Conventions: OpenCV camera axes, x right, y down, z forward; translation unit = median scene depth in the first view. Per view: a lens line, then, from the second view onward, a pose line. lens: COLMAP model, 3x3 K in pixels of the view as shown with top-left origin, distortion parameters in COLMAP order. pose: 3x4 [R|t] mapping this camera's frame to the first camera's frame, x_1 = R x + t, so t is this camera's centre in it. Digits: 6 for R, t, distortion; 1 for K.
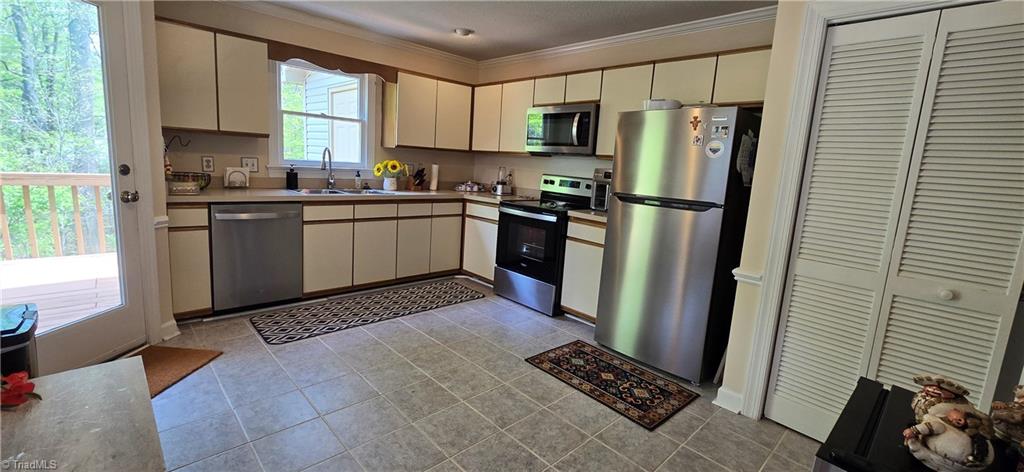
lens RADIAL K [[422.6, 0, 501.6], [0, 422.6, 225.1], [0, 0, 1]] dist [0.000047, 0.000198]
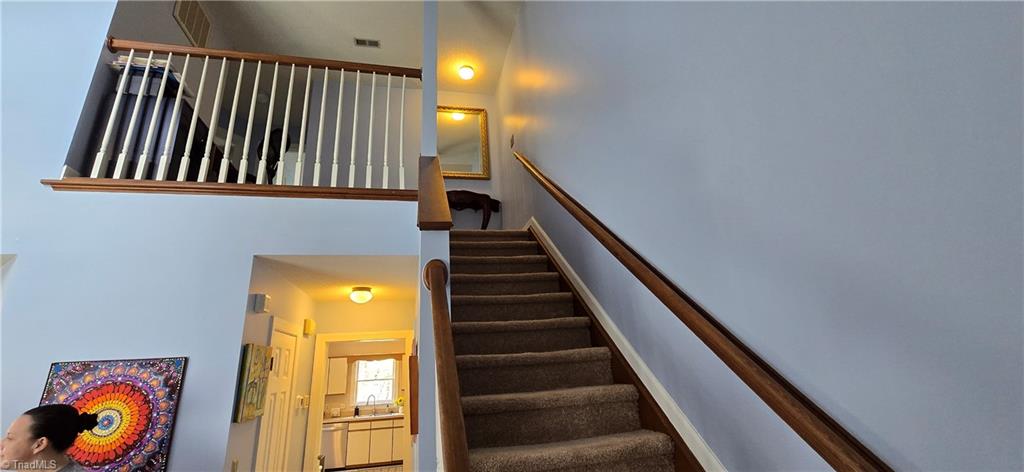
lens RADIAL K [[416.2, 0, 511.0], [0, 416.2, 223.4], [0, 0, 1]] dist [0.000437, 0.000051]
pose [[0.854013, -0.270917, -0.444146, 1.849782], [0.032155, 0.879569, -0.474683, 0.118689], [0.519257, 0.391104, 0.759875, -0.860427]]
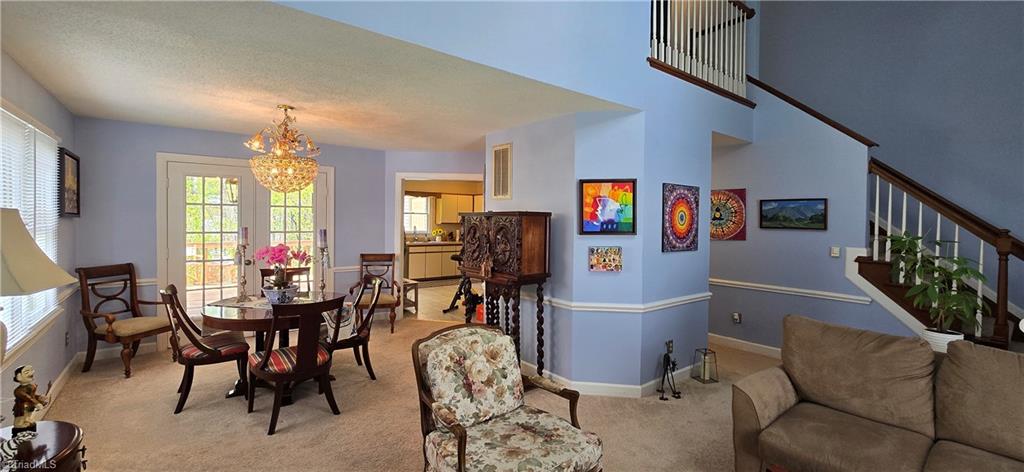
lens RADIAL K [[416.2, 0, 511.0], [0, 416.2, 223.4], [0, 0, 1]] dist [0.000437, 0.000051]
pose [[0.995280, -0.048660, -0.083958, 0.485502], [0.036340, 0.989130, -0.142485, 0.234260], [0.089979, 0.138761, 0.986230, -1.824991]]
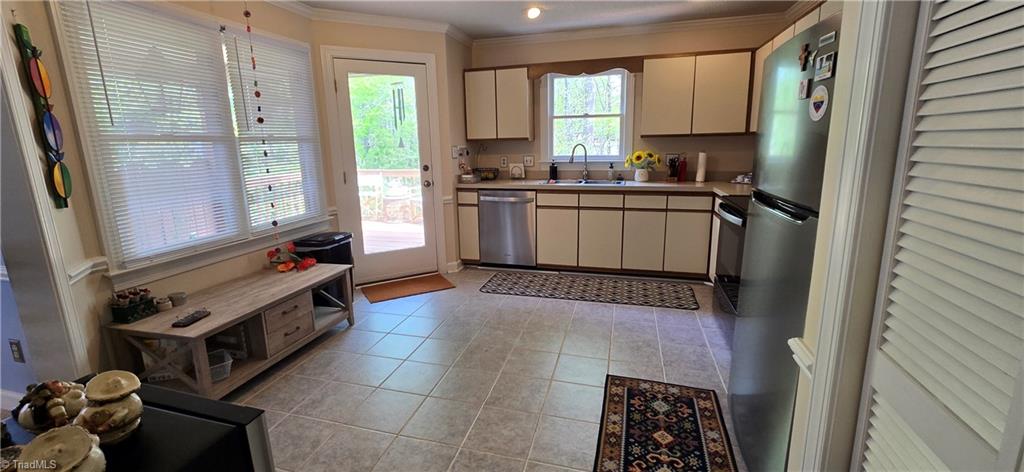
lens RADIAL K [[416.2, 0, 511.0], [0, 416.2, 223.4], [0, 0, 1]] dist [0.000437, 0.000051]
pose [[0.510927, 0.092612, -0.854621, 0.587787], [-0.076760, 0.995123, 0.061947, -0.029242], [0.856190, 0.033950, 0.515544, 0.329289]]
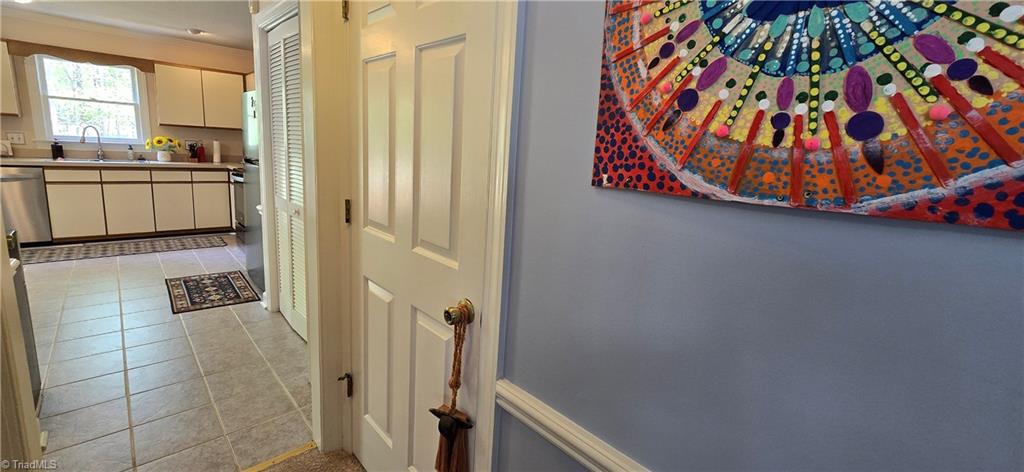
lens RADIAL K [[424.9, 0, 511.0], [0, 424.9, 223.9], [0, 0, 1]] dist [0.000170, 0.000402]
pose [[0.999889, -0.000508, -0.014861, 1.049043], [0.000882, 0.999683, 0.025150, 0.095382], [0.014843, -0.025161, 0.999573, -0.302629]]
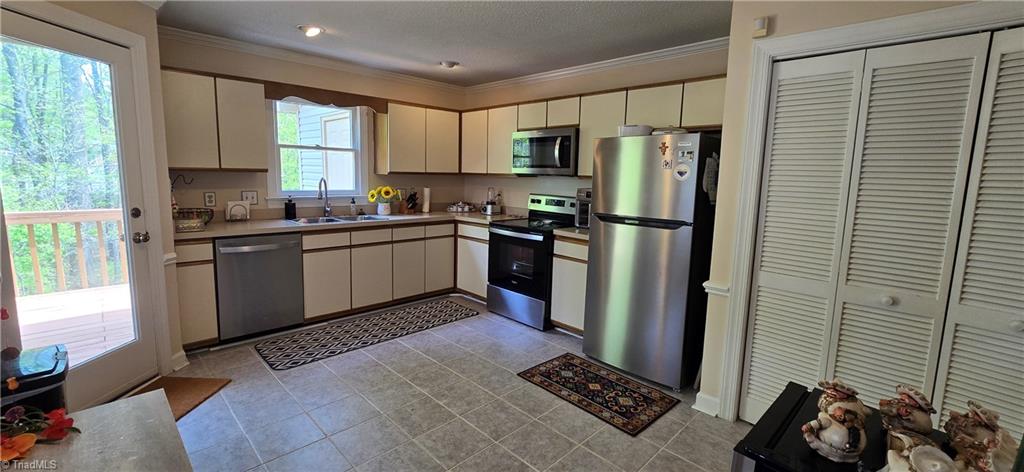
lens RADIAL K [[422.6, 0, 501.6], [0, 422.6, 225.1], [0, 0, 1]] dist [0.000047, 0.000198]
pose [[0.999125, -0.040066, 0.011999, 0.016347], [0.040348, 0.998890, -0.024305, -0.028010], [-0.011012, 0.024768, 0.999633, -0.062633]]
